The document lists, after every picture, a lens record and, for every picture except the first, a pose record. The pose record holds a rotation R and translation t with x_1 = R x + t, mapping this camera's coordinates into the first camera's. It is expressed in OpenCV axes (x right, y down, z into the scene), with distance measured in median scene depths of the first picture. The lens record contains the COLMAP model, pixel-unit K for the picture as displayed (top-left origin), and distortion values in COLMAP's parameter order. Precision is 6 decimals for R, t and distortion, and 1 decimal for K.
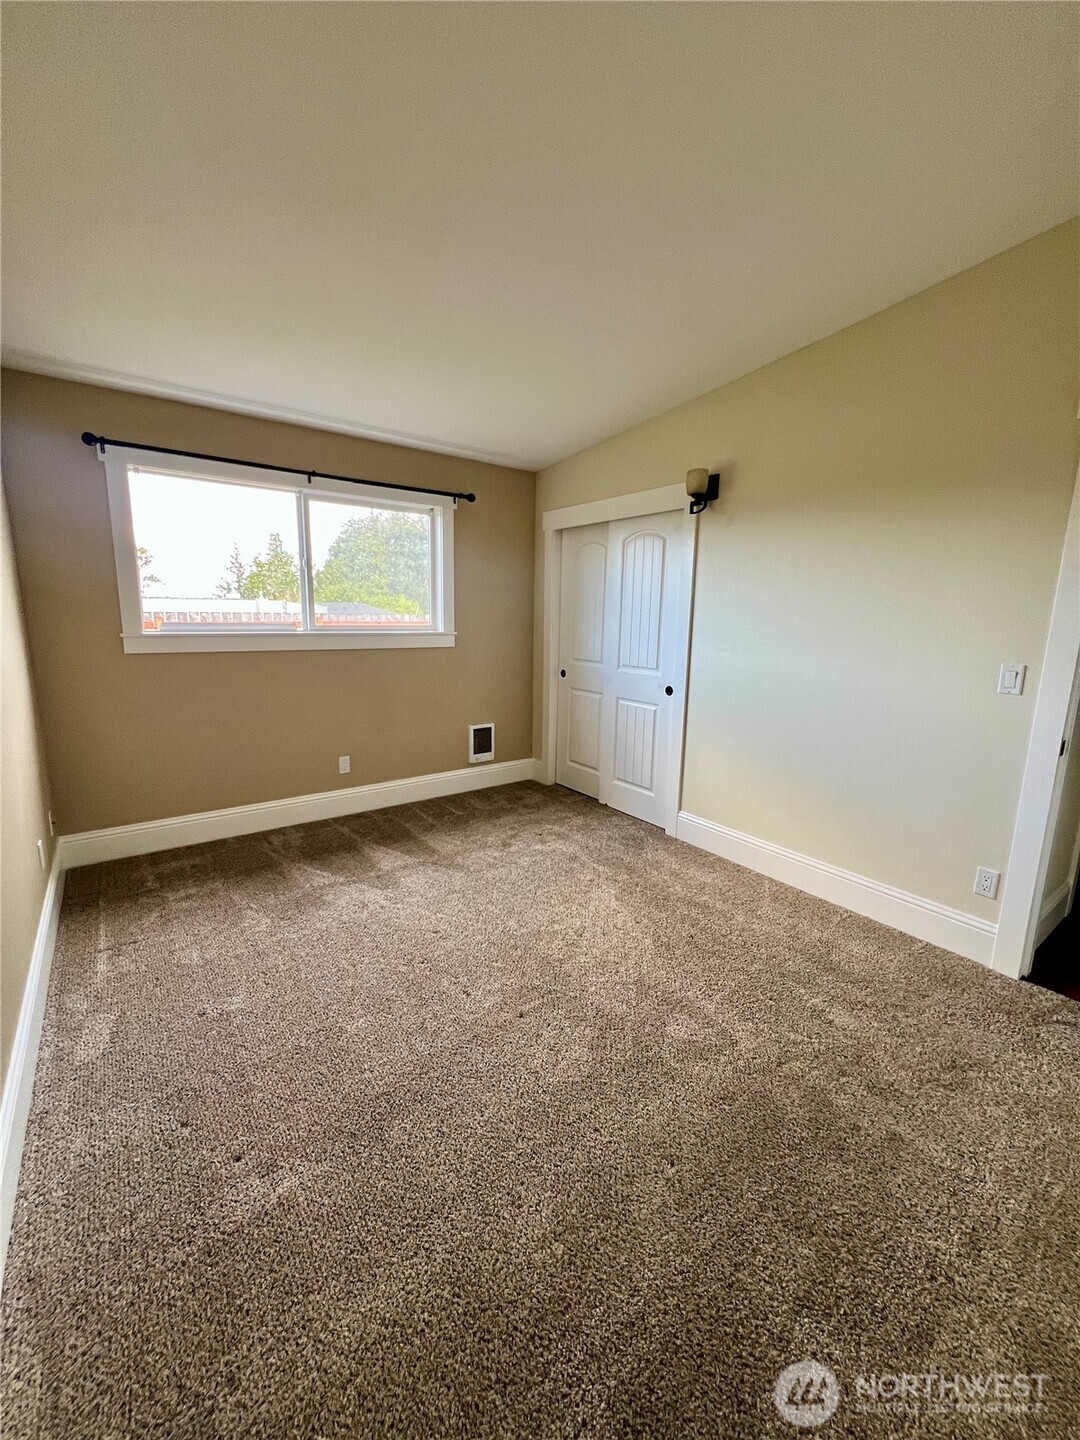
lens RADIAL K [[578.1, 0, 536.9], [0, 578.1, 718.0], [0, 0, 1]] dist [-0.005861, 0.000541]
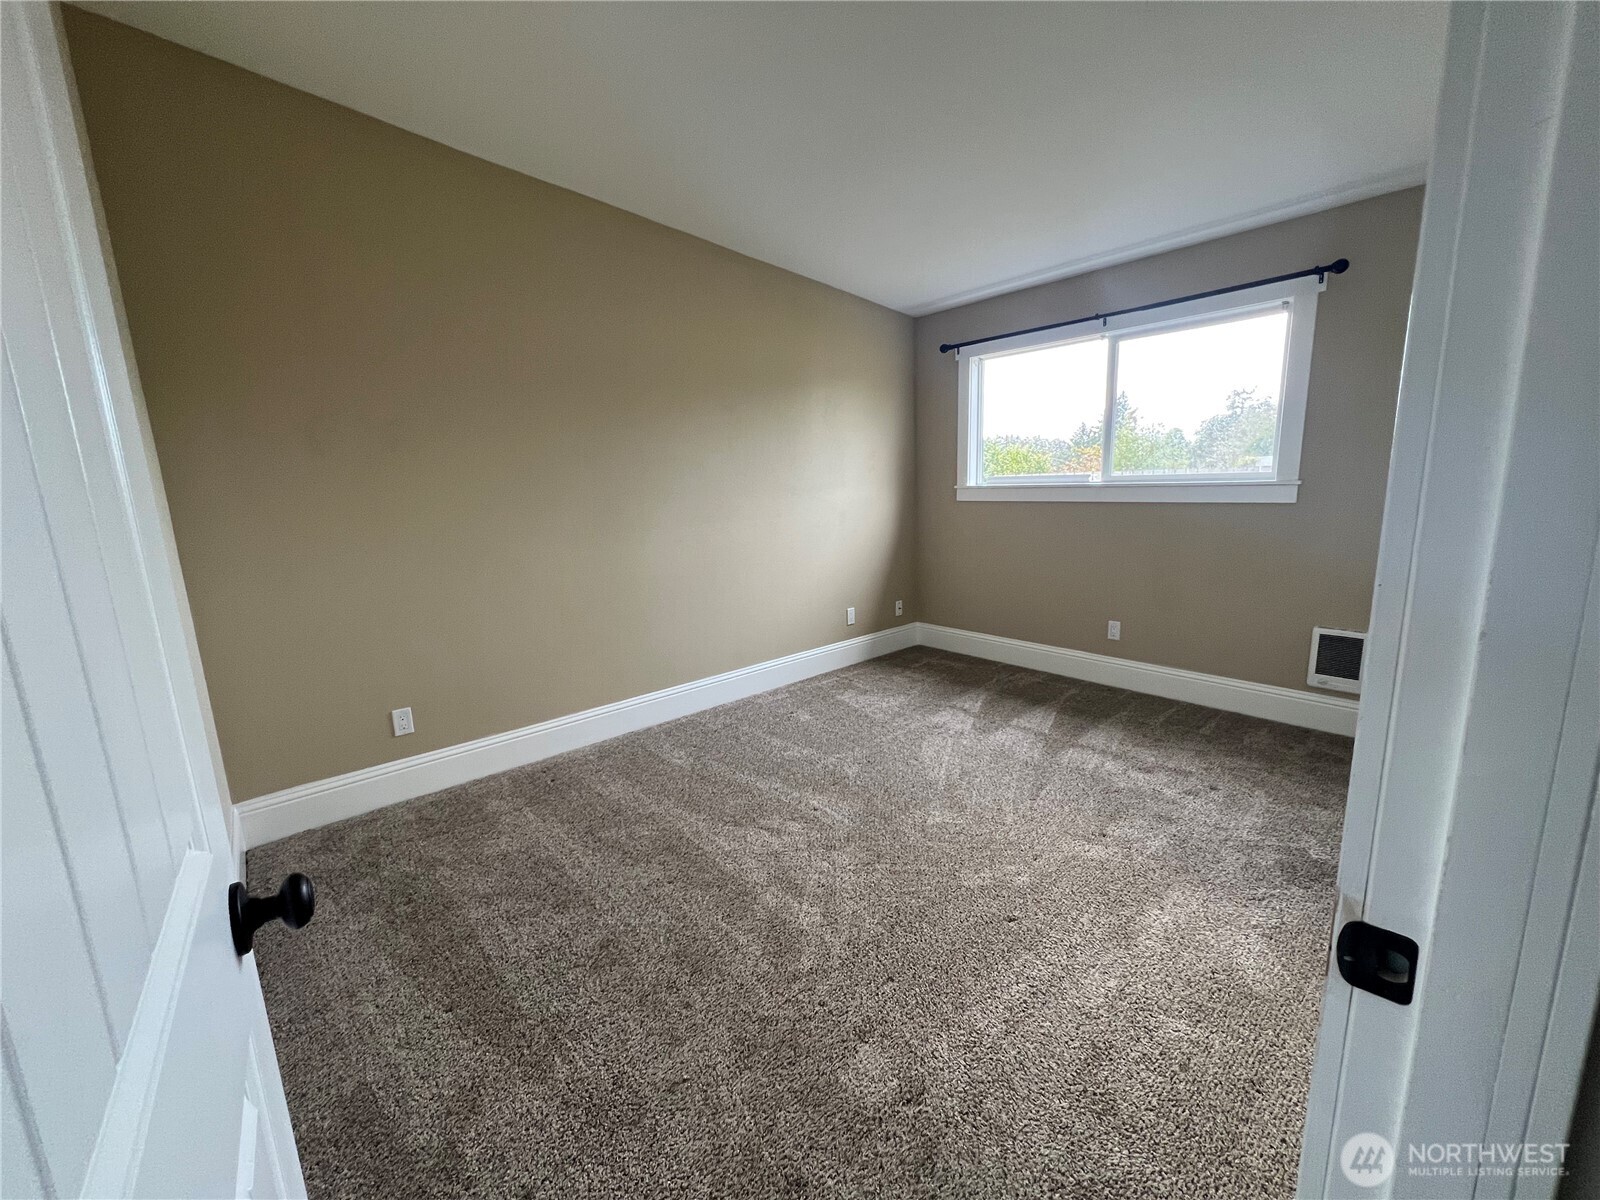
lens RADIAL K [[642.3, 0, 793.3], [0, 642.3, 604.0], [0, 0, 1]] dist [-0.005861, 0.000541]
pose [[0.060793, 0.171732, -0.983266, 0.741782], [-0.143504, 0.976358, 0.161653, -0.059744], [0.987781, 0.131276, 0.084000, 0.494332]]
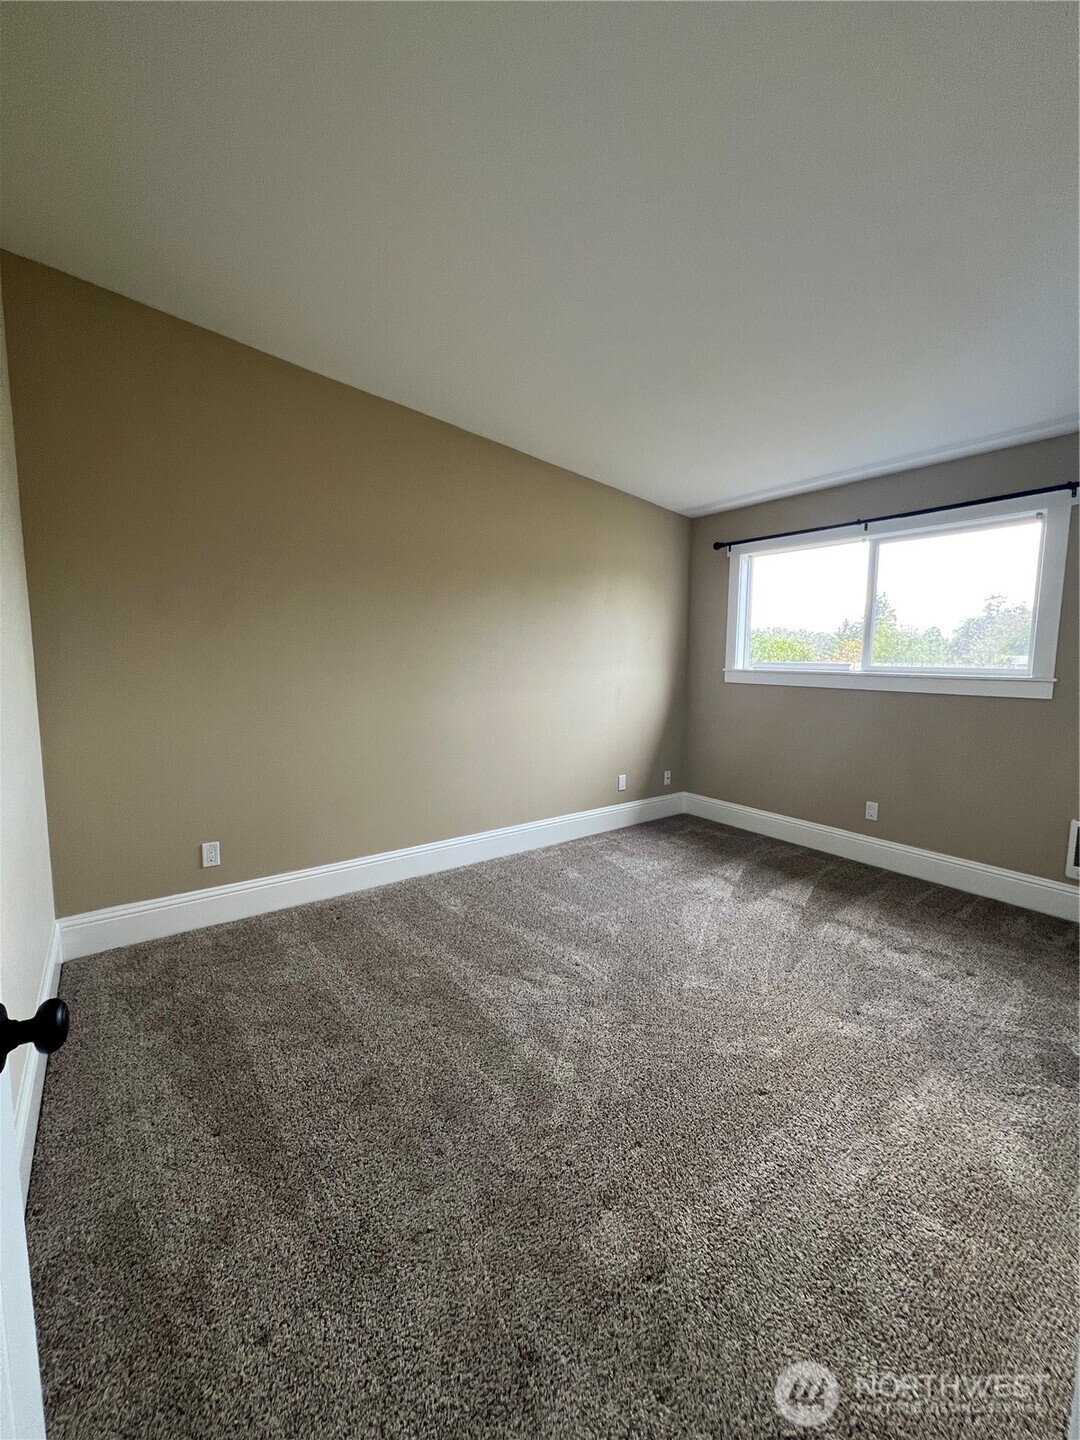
lens RADIAL K [[578.1, 0, 539.1], [0, 578.1, 720.6], [0, 0, 1]] dist [-0.005861, 0.000541]
pose [[-0.007683, 0.093109, -0.995626, 0.728083], [-0.188691, 0.977634, 0.092882, -0.059618], [0.982006, 0.188579, 0.010058, 0.505243]]
